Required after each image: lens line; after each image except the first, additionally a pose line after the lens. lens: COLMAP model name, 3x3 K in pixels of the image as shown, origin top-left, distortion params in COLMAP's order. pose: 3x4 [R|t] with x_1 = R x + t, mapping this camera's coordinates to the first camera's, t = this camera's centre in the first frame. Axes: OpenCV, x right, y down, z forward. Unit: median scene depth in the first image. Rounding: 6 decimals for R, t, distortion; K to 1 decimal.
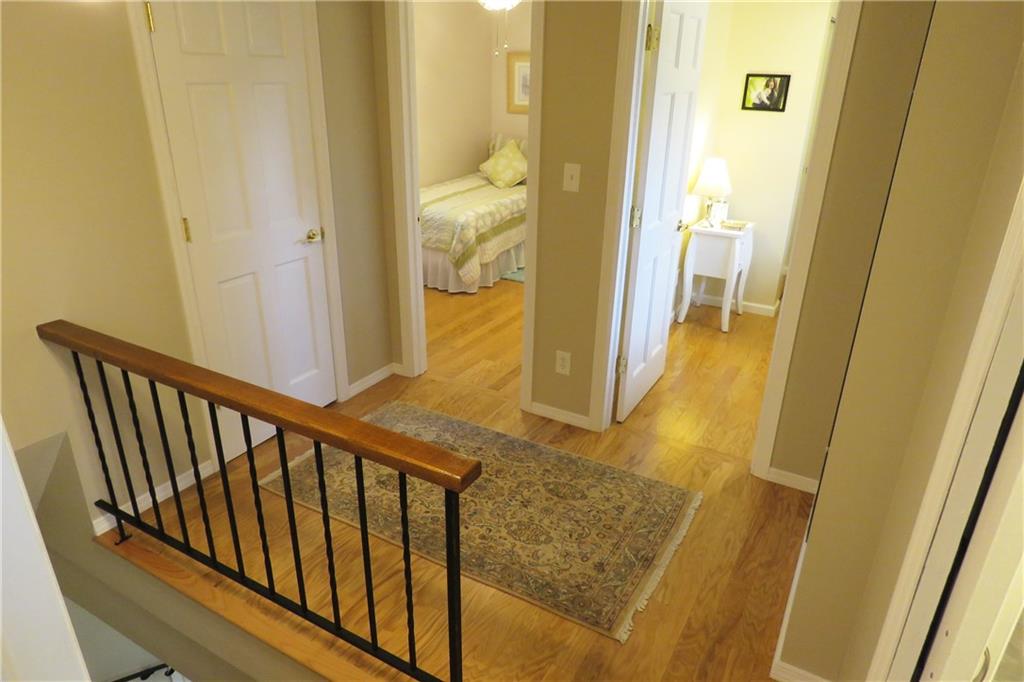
lens RADIAL K [[658.4, 0, 508.6], [0, 658.4, 341.2], [0, 0, 1]] dist [-0.005133, -0.009085]
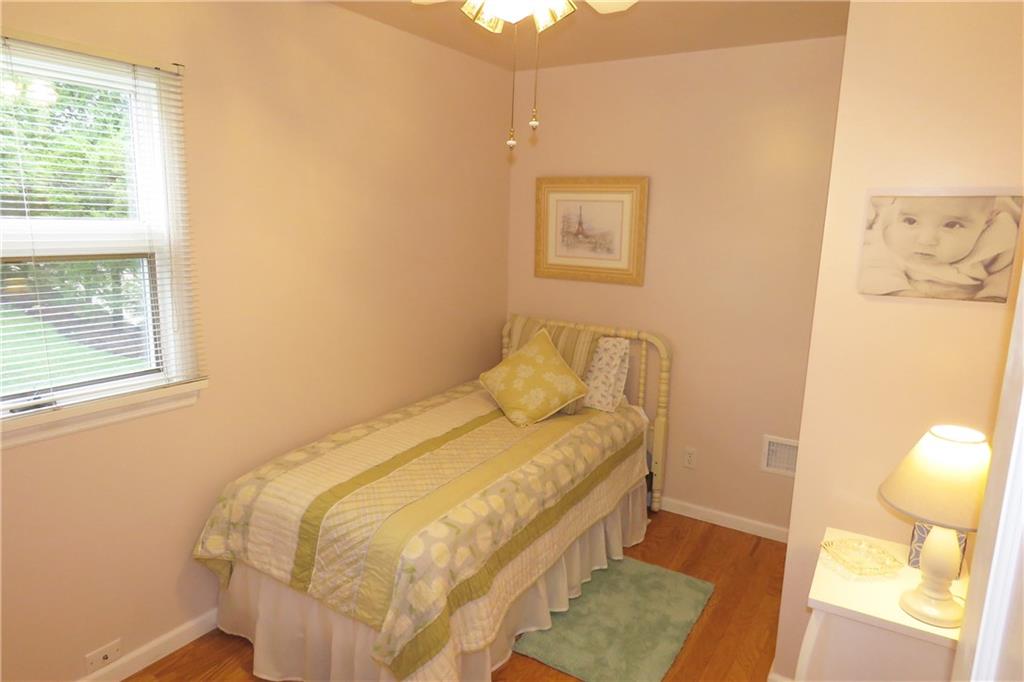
lens RADIAL K [[658.4, 0, 513.4], [0, 658.4, 341.7], [0, 0, 1]] dist [-0.005133, -0.009085]
pose [[0.999289, 0.016233, -0.034033, -0.000484], [-0.023010, 0.977573, -0.209338, -0.207895], [0.029871, 0.209973, 0.977251, 0.545679]]
